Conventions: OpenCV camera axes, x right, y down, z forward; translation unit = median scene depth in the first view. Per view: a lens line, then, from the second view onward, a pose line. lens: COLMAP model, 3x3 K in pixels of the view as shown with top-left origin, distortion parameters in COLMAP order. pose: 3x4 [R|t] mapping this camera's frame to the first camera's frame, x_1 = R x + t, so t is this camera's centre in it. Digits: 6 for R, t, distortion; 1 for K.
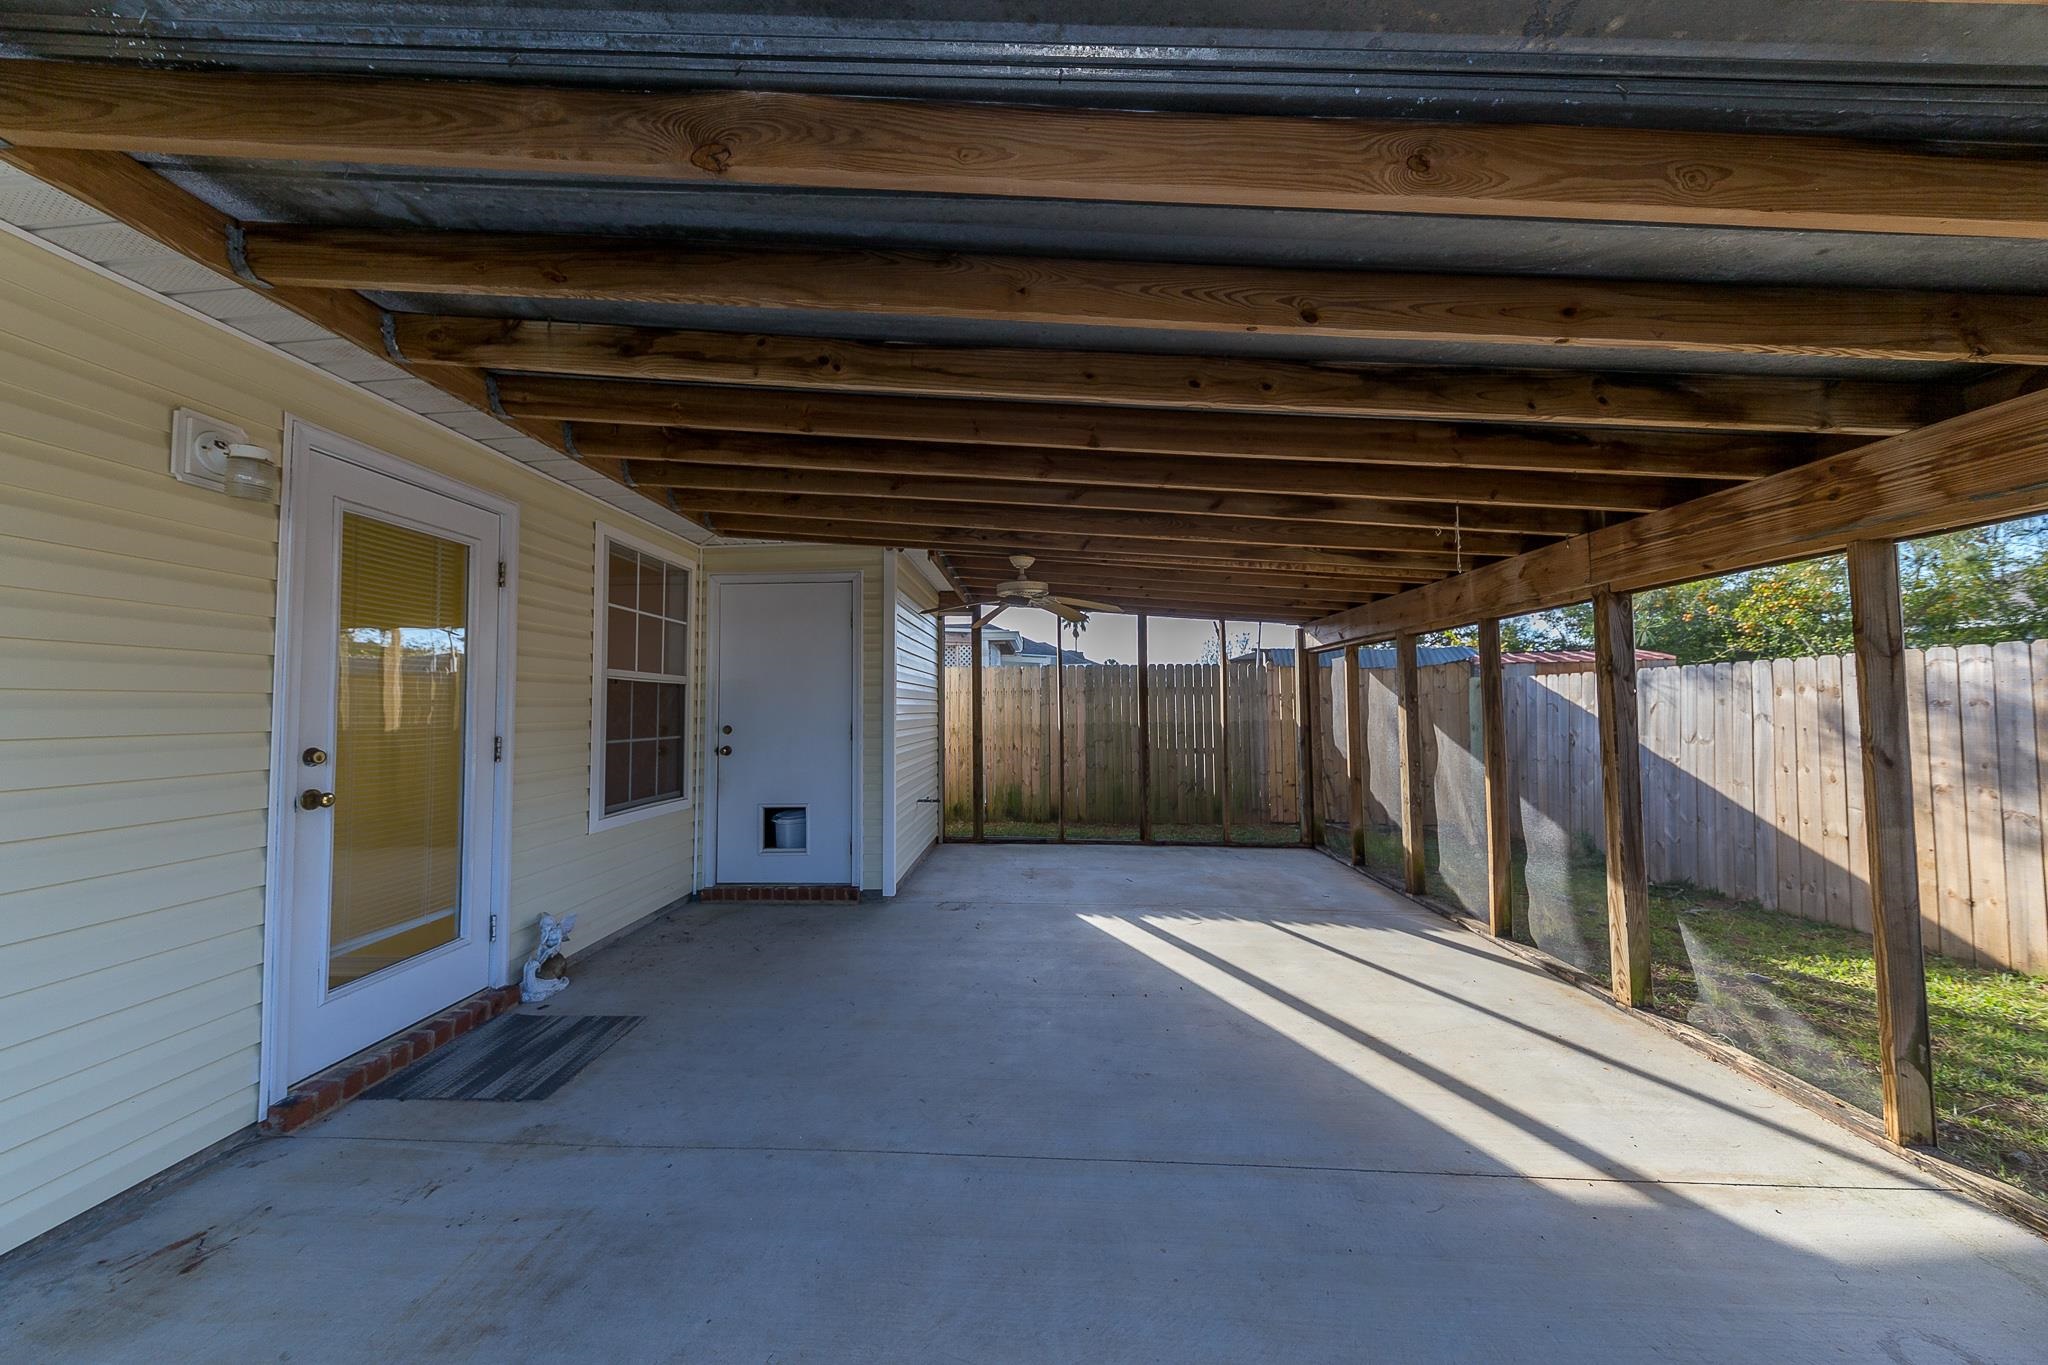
lens RADIAL K [[714.0, 0, 1017.6], [0, 714.0, 689.8], [0, 0, 1]] dist [0.002011, -0.000267]
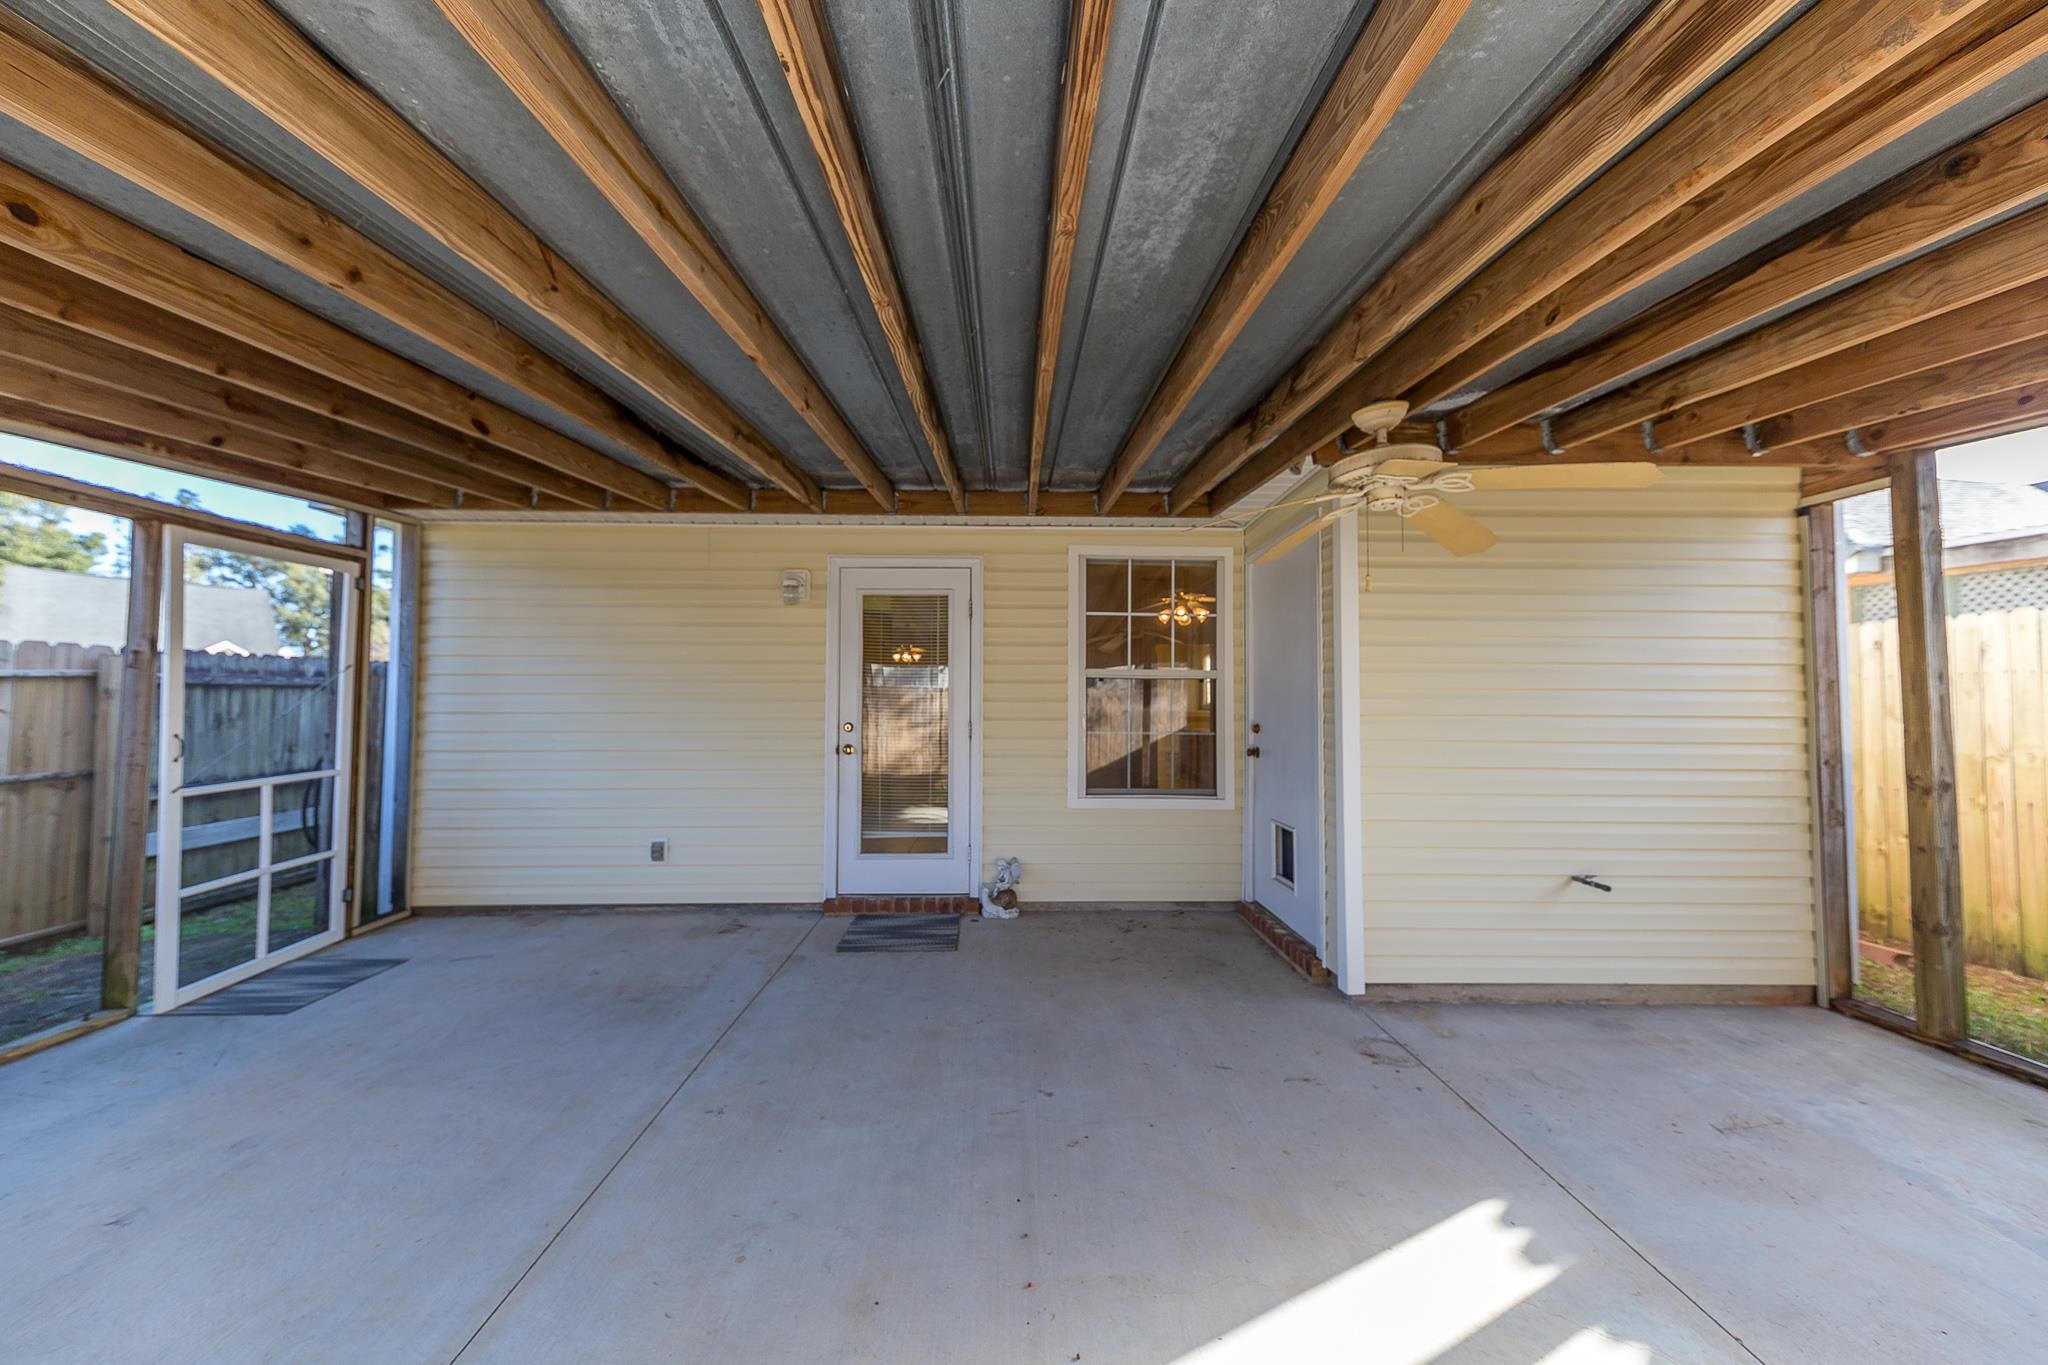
lens RADIAL K [[714.0, 0, 1018.1], [0, 714.0, 680.4], [0, 0, 1]] dist [0.002011, -0.000267]
pose [[0.053666, -0.027691, -0.998175, 0.746050], [0.018274, 0.999475, -0.026744, 0.023400], [0.998392, -0.016806, 0.054143, 1.057320]]
